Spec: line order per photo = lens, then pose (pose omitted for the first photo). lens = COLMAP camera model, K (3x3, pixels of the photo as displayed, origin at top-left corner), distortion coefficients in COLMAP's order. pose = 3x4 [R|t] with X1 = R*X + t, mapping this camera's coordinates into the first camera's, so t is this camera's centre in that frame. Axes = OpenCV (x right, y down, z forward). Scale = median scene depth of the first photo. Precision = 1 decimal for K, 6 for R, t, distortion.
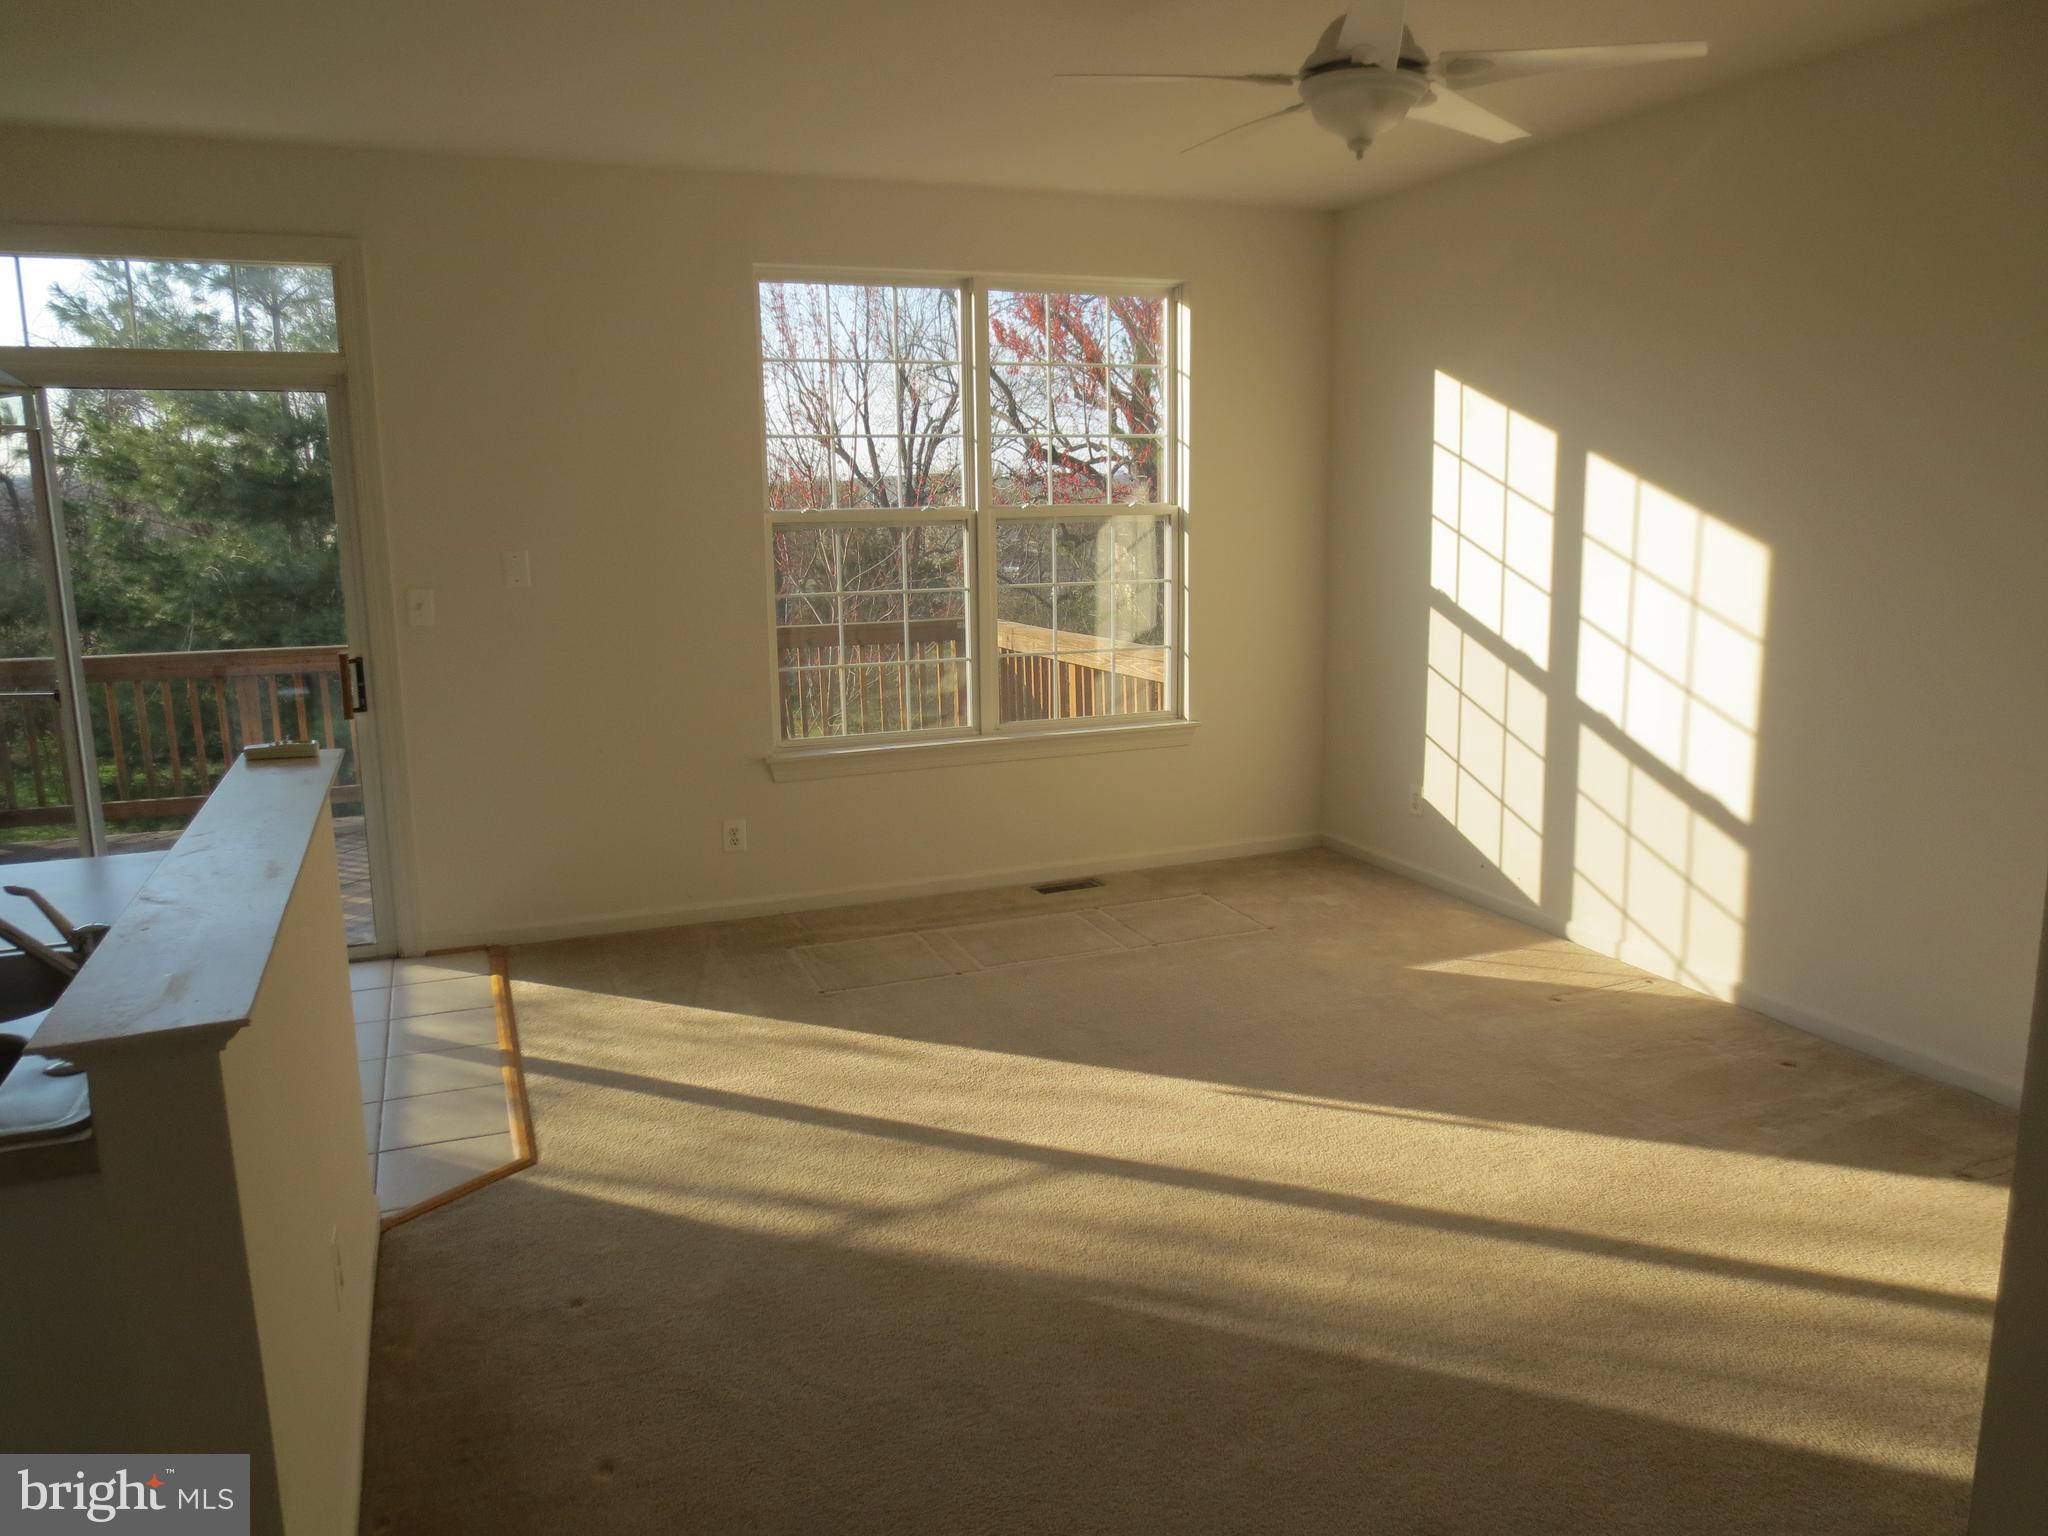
lens RADIAL K [[1444.2, 0, 1019.0], [0, 1444.2, 759.6], [0, 0, 1]] dist [-0.046082, 0.020175]
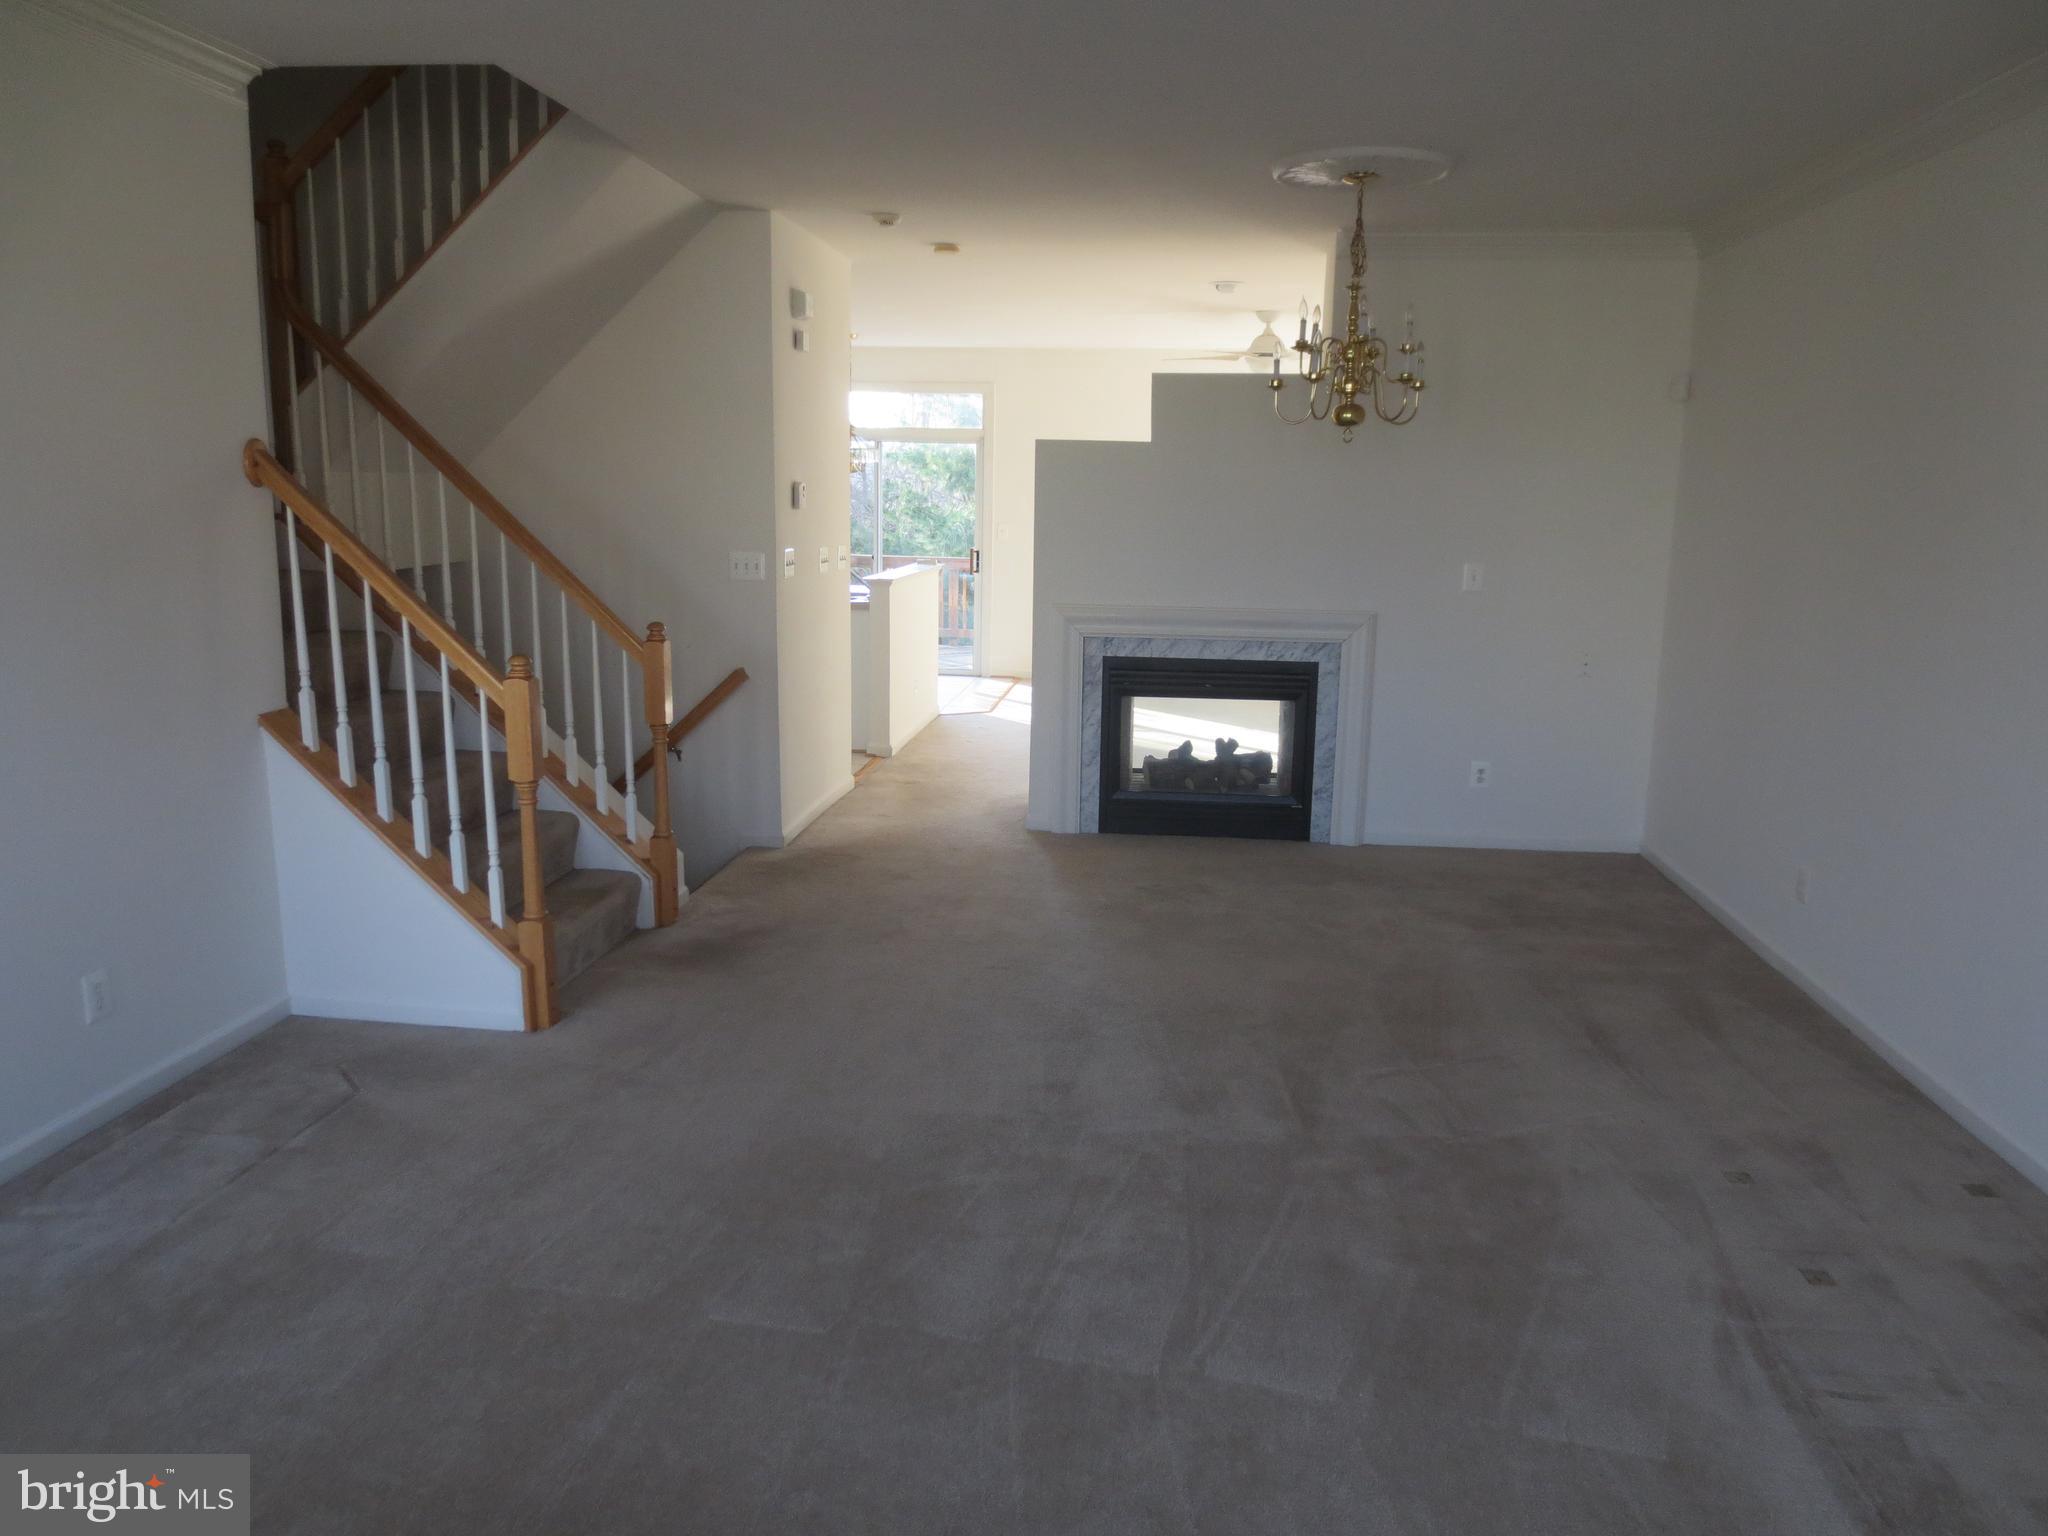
lens RADIAL K [[1444.2, 0, 1019.0], [0, 1444.2, 759.6], [0, 0, 1]] dist [-0.046082, 0.020175]
pose [[0.878817, 0.115927, -0.462863, 0.607957], [-0.113097, 0.993003, 0.033972, 0.148087], [0.463563, 0.022494, 0.885778, -0.891011]]
